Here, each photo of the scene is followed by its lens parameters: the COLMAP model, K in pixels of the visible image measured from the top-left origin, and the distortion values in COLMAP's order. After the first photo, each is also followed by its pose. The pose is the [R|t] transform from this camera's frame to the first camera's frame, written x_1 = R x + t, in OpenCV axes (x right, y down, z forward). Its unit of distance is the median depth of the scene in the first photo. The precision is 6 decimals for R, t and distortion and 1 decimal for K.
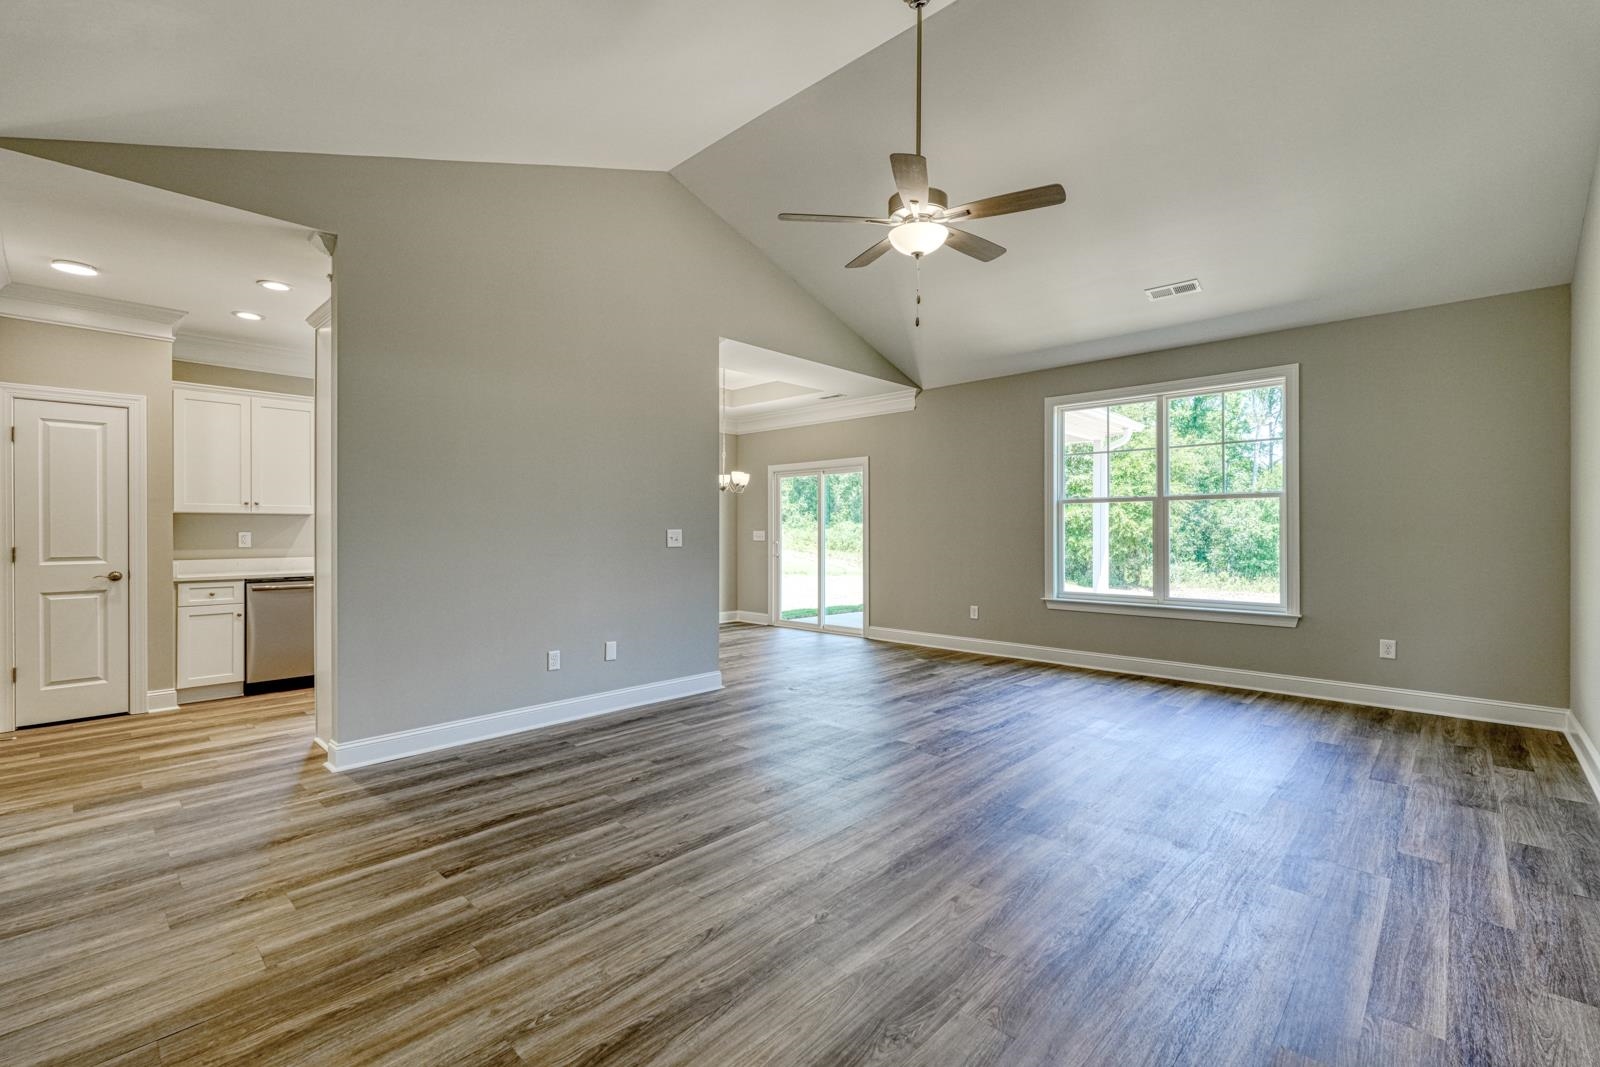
lens RADIAL K [[699.9, 0, 802.5], [0, 699.9, 531.9], [0, 0, 1]] dist [0.003916, -0.000088]
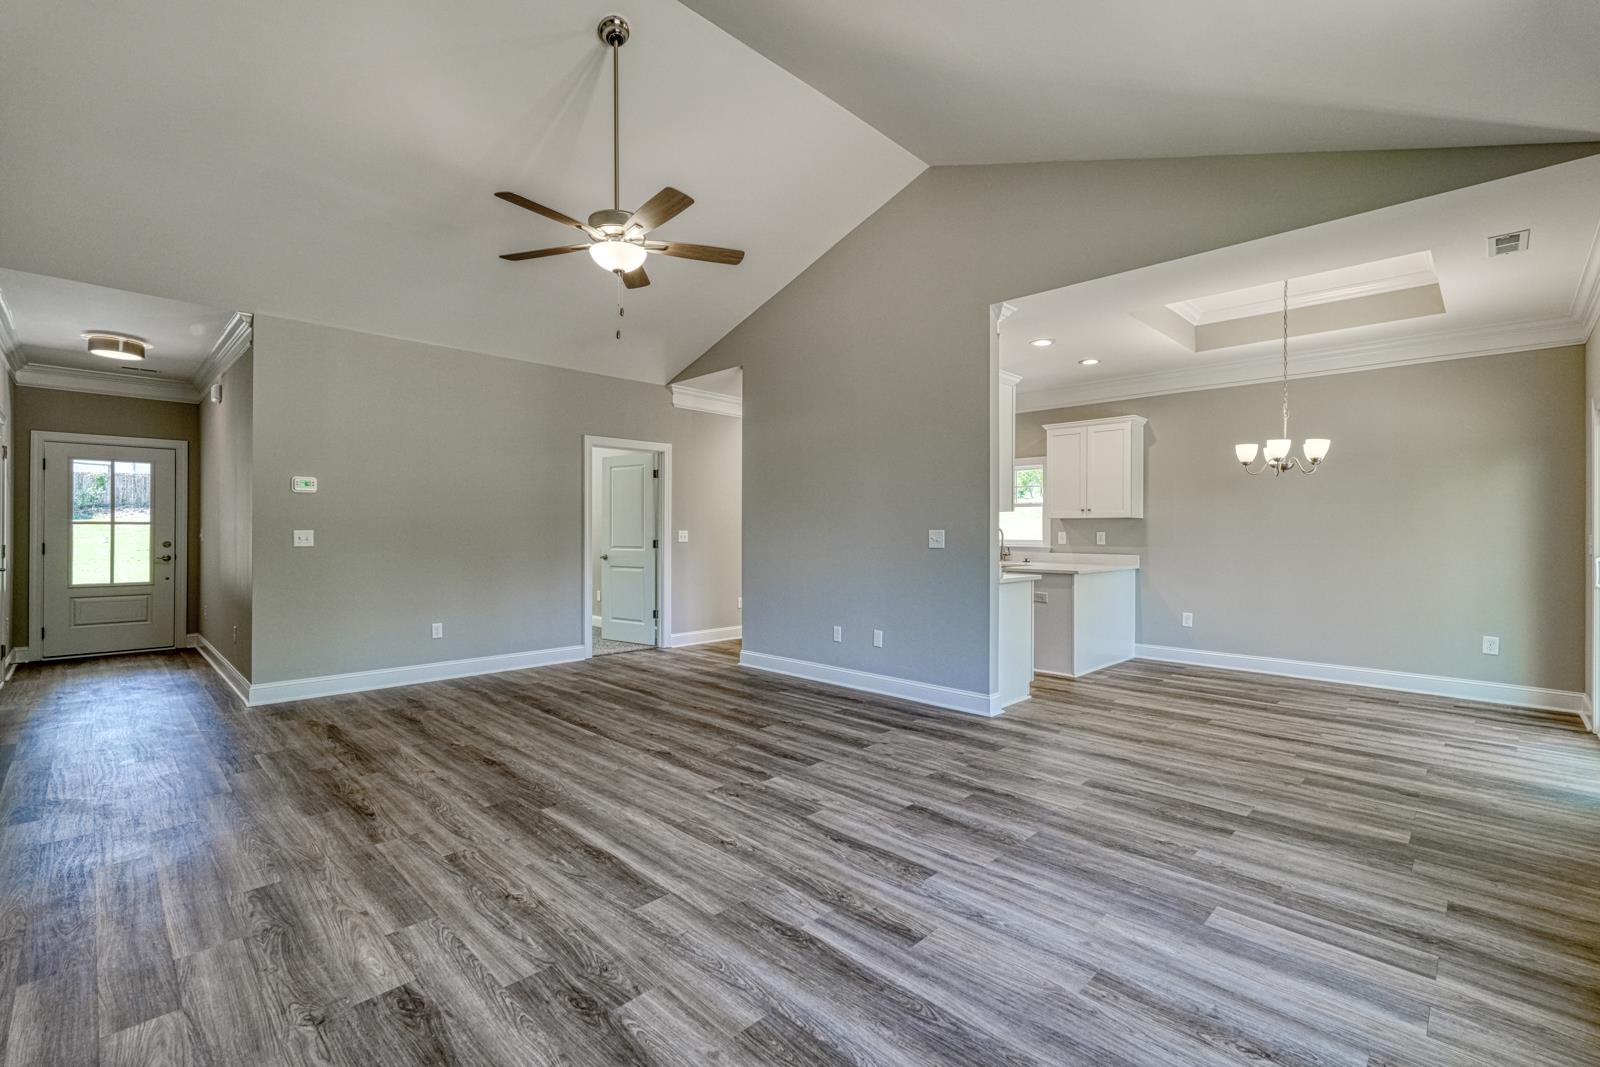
lens RADIAL K [[699.9, 0, 802.5], [0, 699.9, 531.9], [0, 0, 1]] dist [0.003916, -0.000088]
pose [[-0.024216, 0.000416, -0.999707, 2.421080], [-0.004793, 0.999988, 0.000532, -0.002248], [0.999695, 0.004805, -0.024214, 2.587208]]
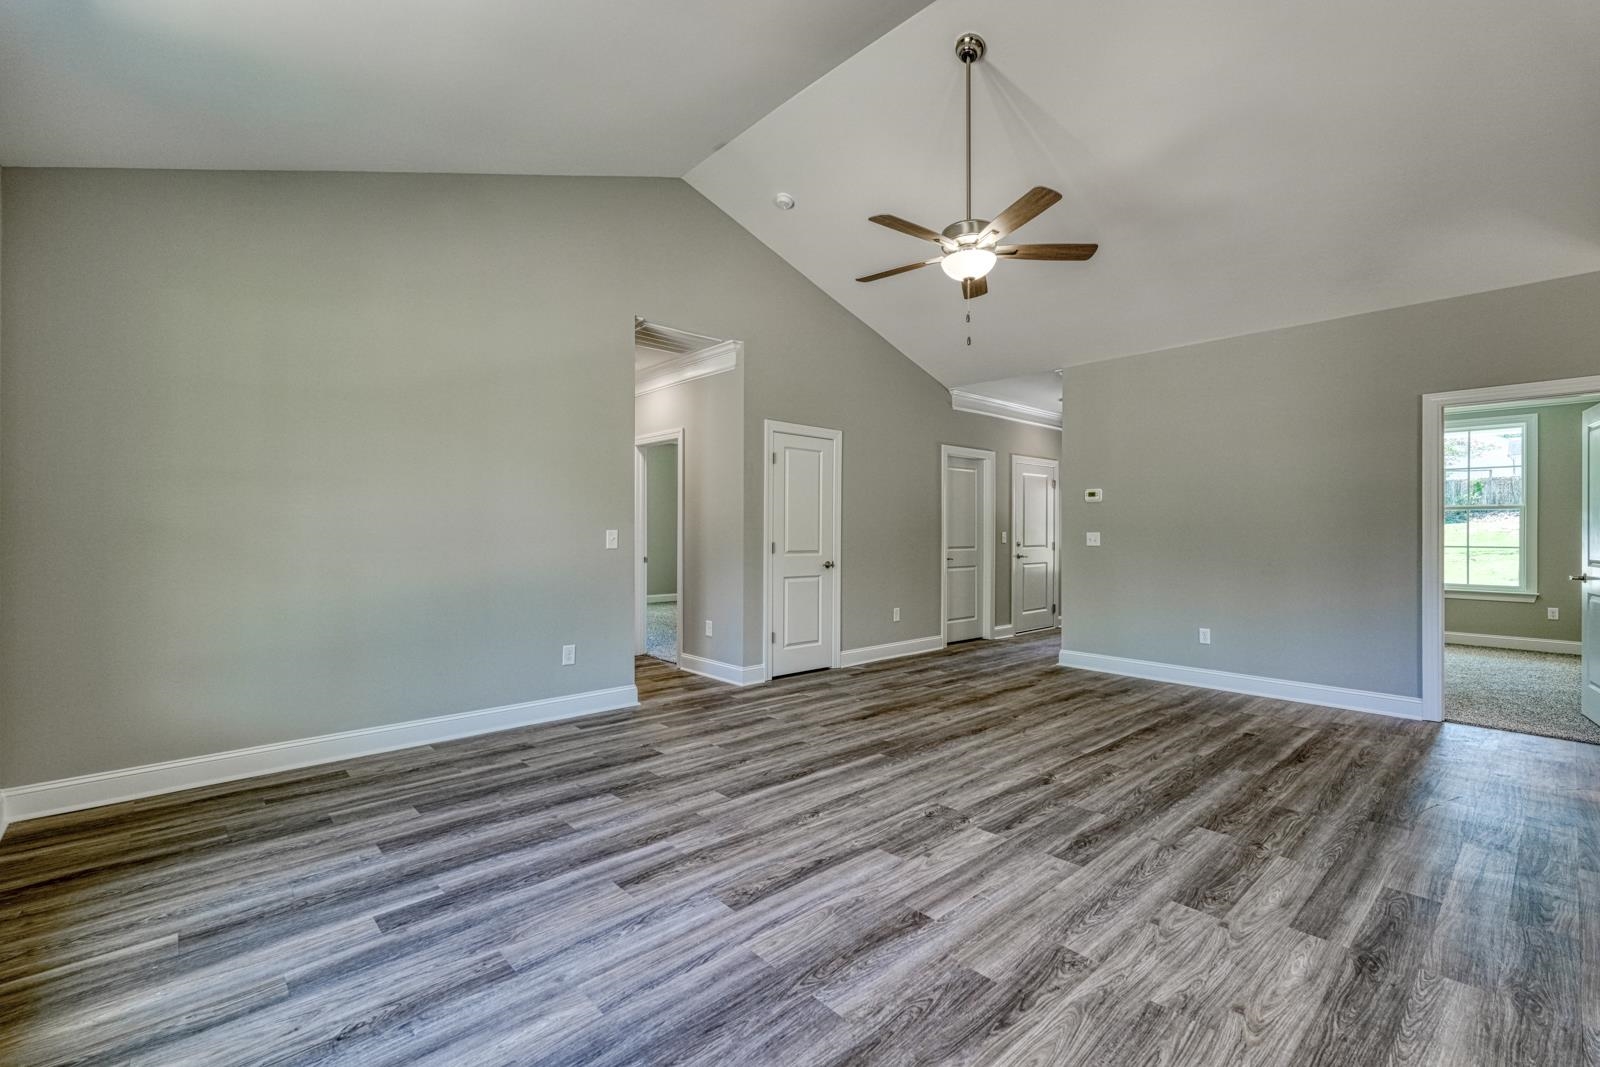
lens RADIAL K [[699.9, 0, 802.5], [0, 699.9, 531.9], [0, 0, 1]] dist [0.003916, -0.000088]
pose [[-0.997087, -0.002672, 0.076229, 0.671842], [-0.002513, 0.999994, 0.002180, -0.003038], [-0.076234, 0.001982, -0.997088, 4.182529]]
